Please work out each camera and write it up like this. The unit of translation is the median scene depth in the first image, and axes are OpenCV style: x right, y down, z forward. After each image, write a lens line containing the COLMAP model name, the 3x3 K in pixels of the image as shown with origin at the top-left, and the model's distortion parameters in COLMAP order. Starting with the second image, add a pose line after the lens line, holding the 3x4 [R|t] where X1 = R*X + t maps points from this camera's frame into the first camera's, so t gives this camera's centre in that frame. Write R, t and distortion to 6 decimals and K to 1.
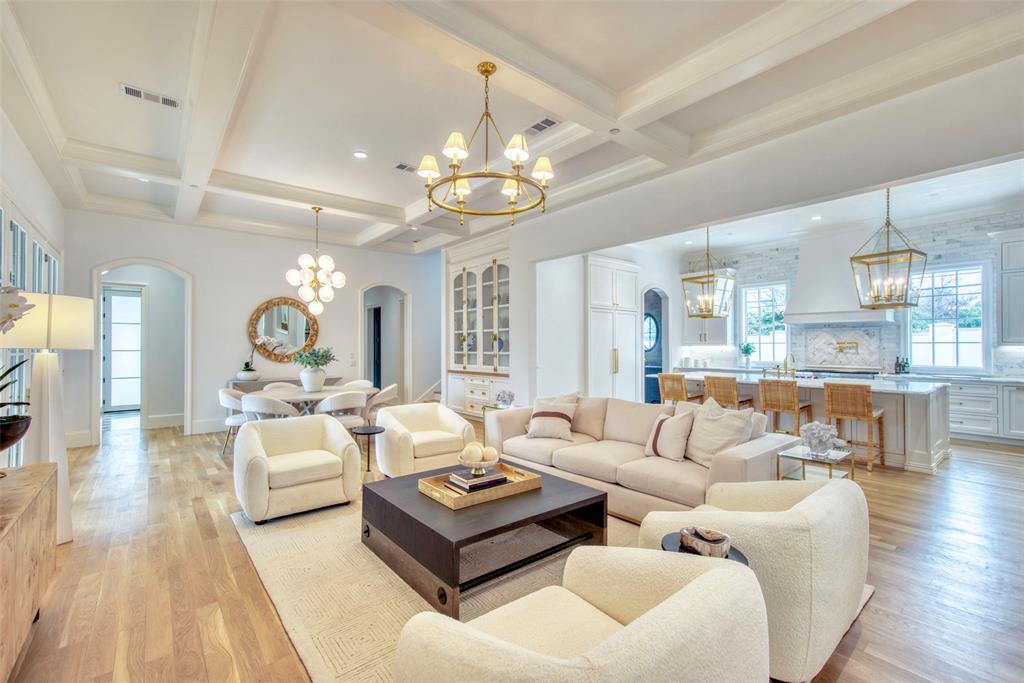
lens RADIAL K [[427.6, 0, 512.0], [0, 427.6, 341.5], [0, 0, 1]] dist [-0.012259, 0.000282]
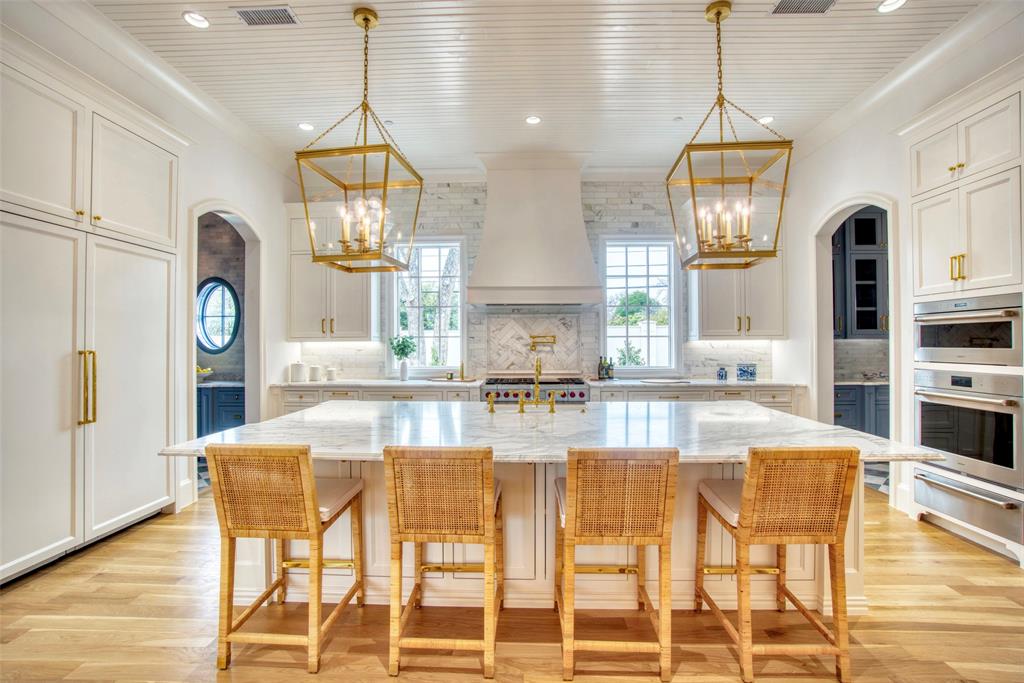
lens RADIAL K [[444.5, 0, 498.9], [0, 444.5, 336.4], [0, 0, 1]] dist [-0.015201, 0.000065]
pose [[0.669528, 0.009171, 0.742730, 0.218123], [-0.003627, 0.999952, -0.009077, 0.009628], [-0.742778, 0.003384, 0.669530, 0.571411]]
